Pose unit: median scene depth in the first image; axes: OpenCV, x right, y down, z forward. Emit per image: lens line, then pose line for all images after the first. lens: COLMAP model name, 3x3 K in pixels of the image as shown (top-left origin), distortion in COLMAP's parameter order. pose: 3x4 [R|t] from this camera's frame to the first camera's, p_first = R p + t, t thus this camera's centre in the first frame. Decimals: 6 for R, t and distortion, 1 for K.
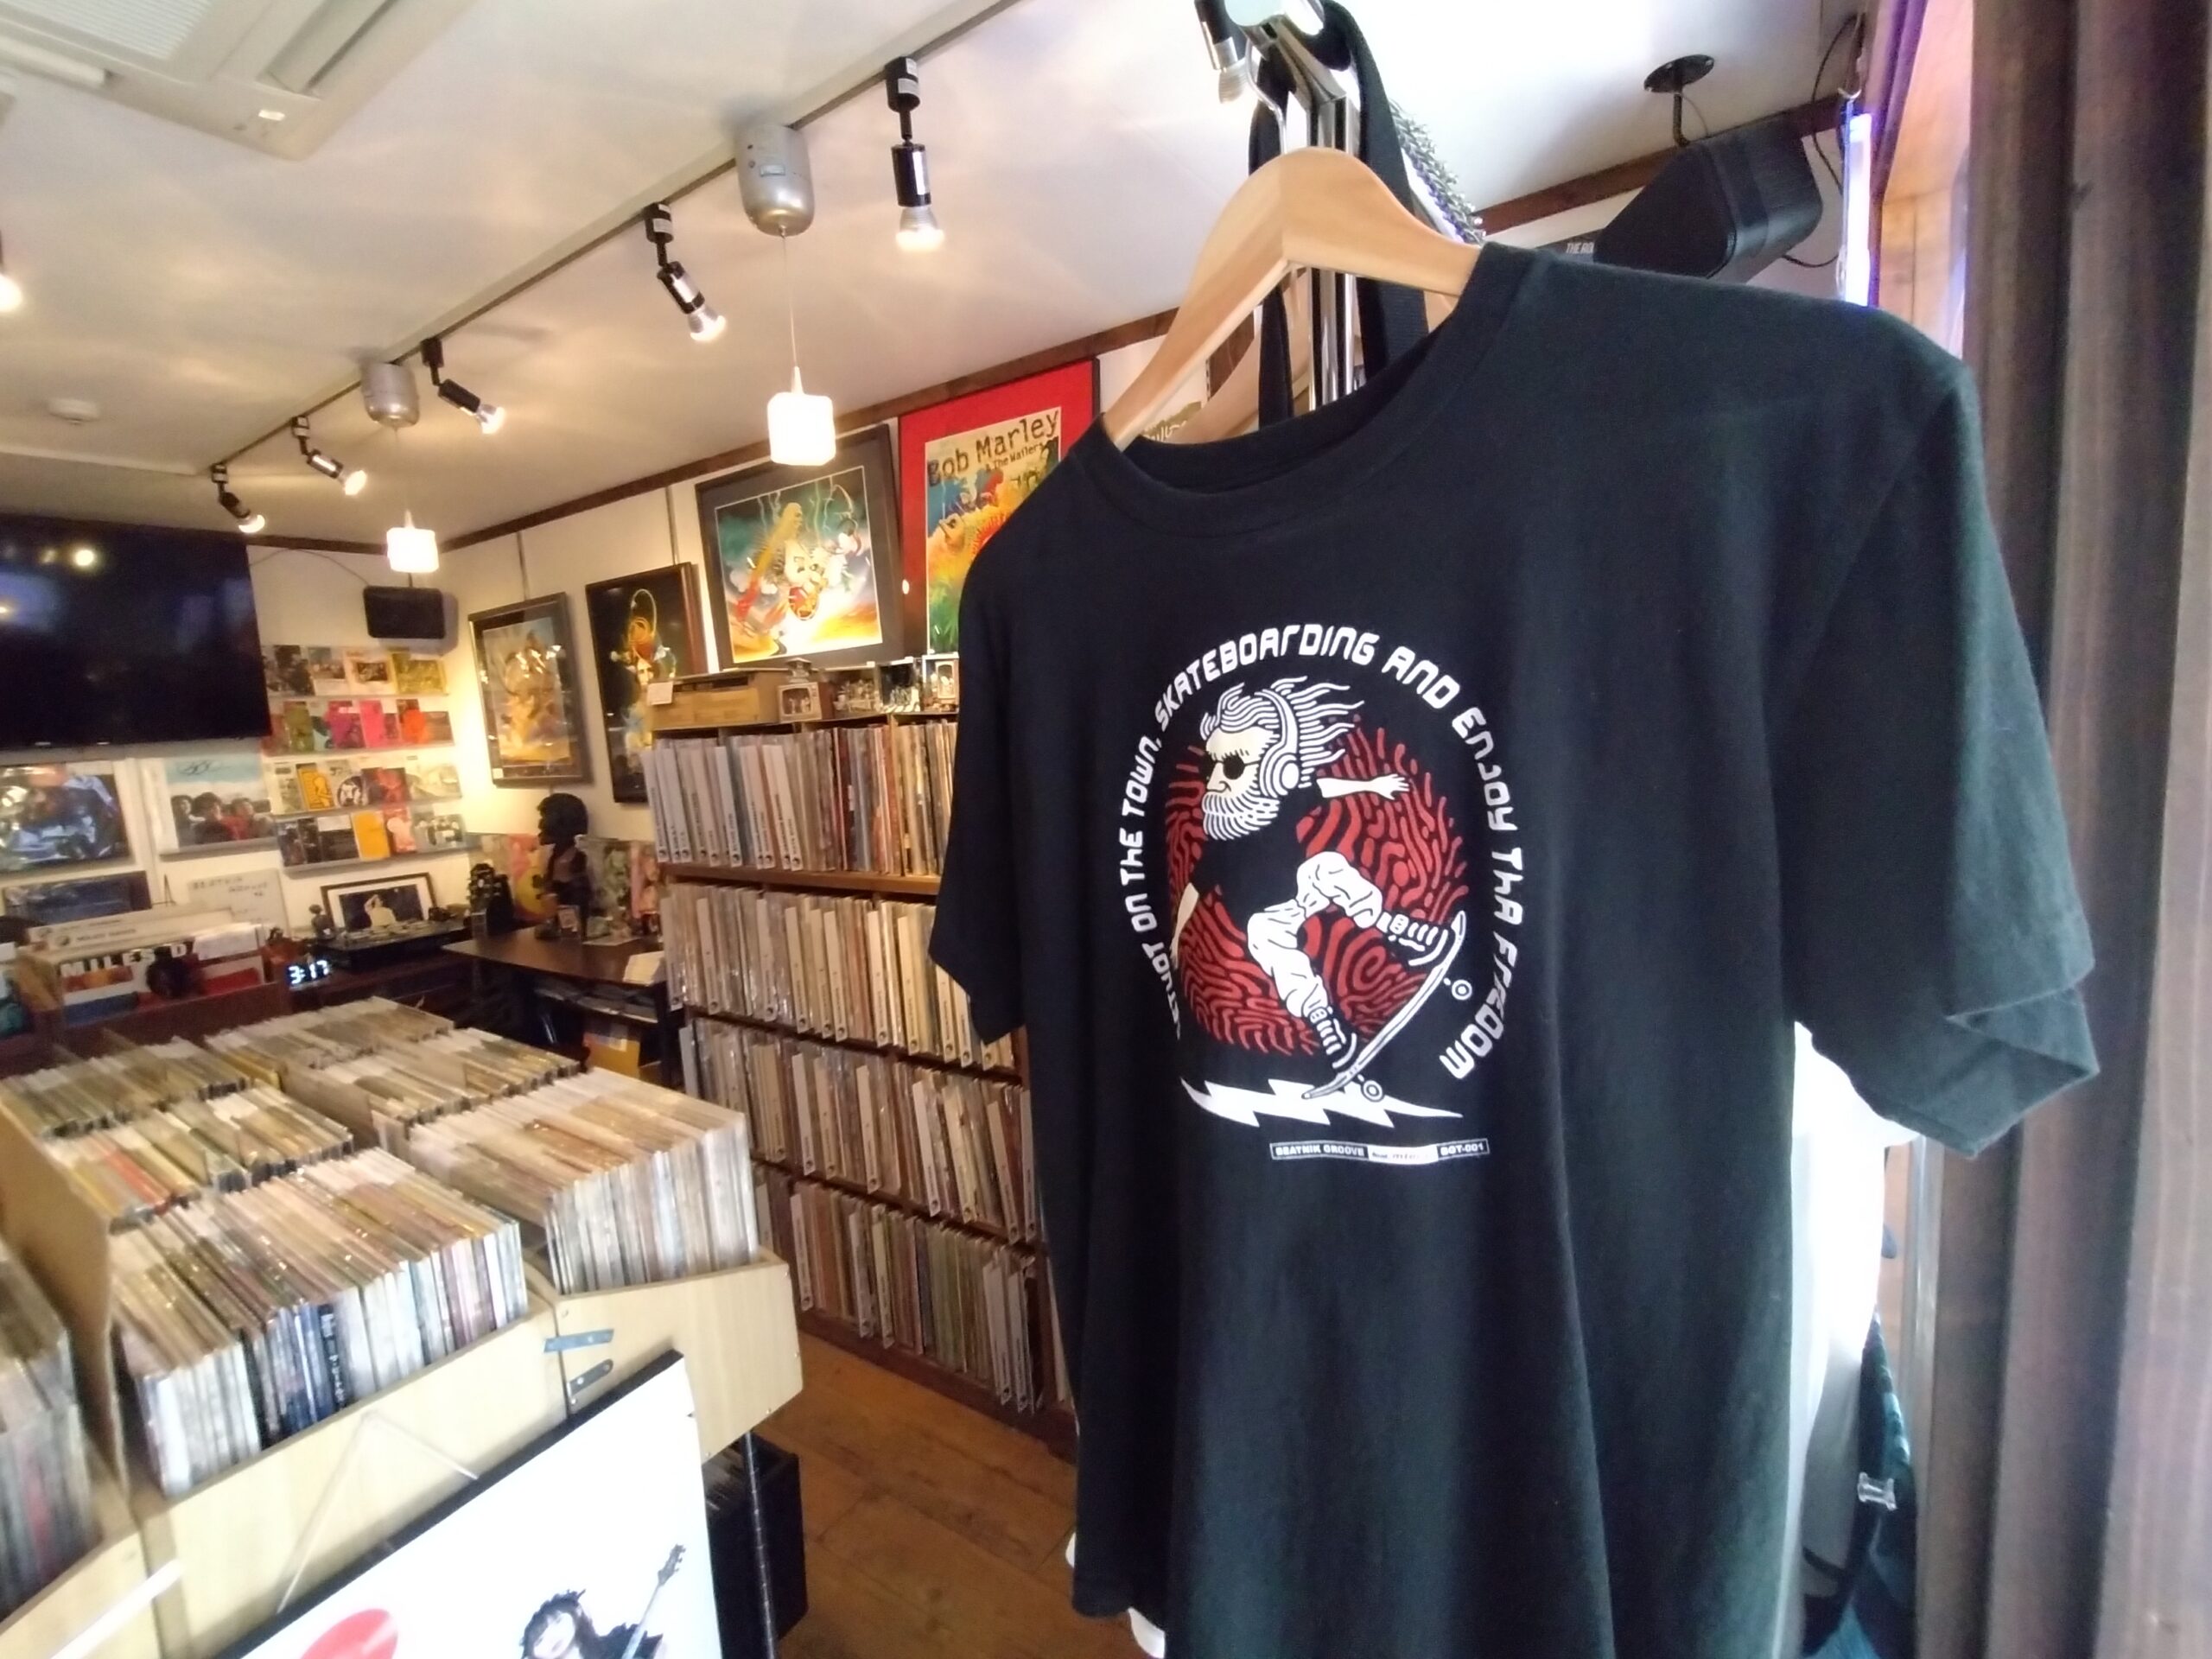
lens RADIAL K [[983.4, 0, 1074.6], [0, 983.4, 825.3], [0, 0, 1]] dist [-0.004014, 0.000344]
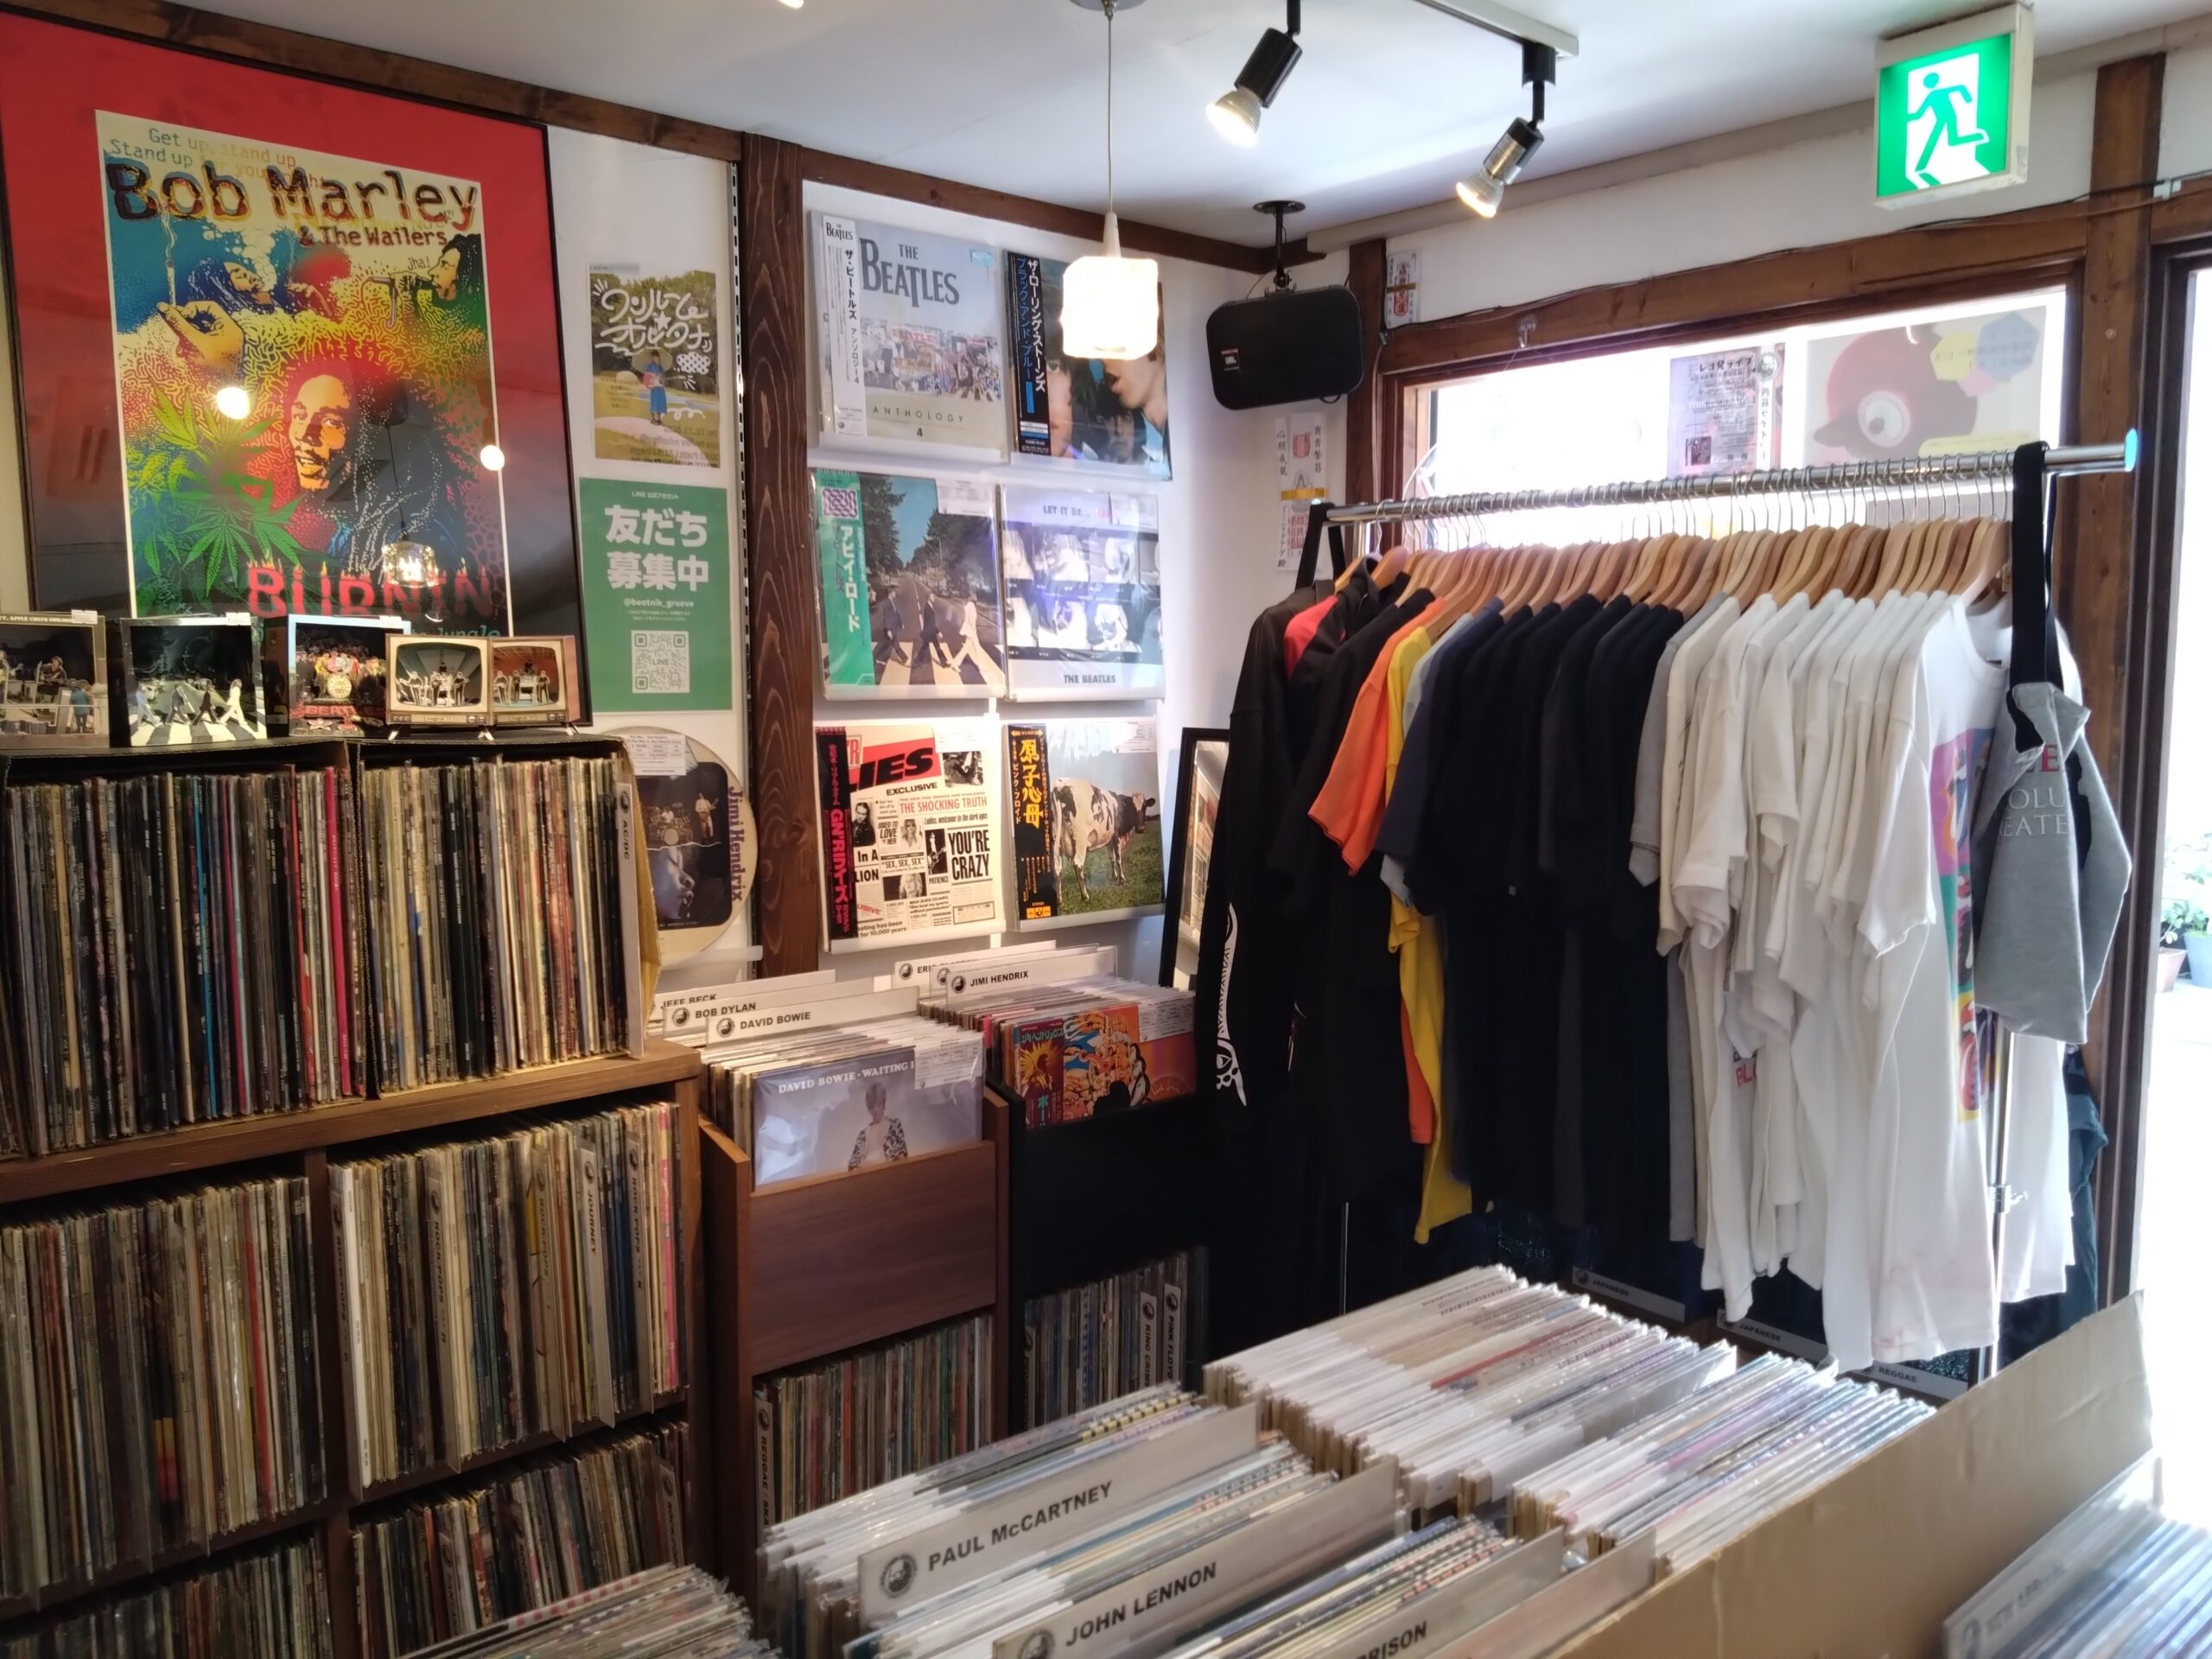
lens RADIAL K [[1694.4, 0, 1106.0], [0, 1694.4, 829.5], [0, 0, 1]] dist [0.058488, -0.087310]
pose [[0.241272, -0.034215, 0.969854, -0.578559], [0.103715, 0.994564, 0.009286, -0.029576], [-0.964900, 0.098348, 0.243509, 0.317755]]
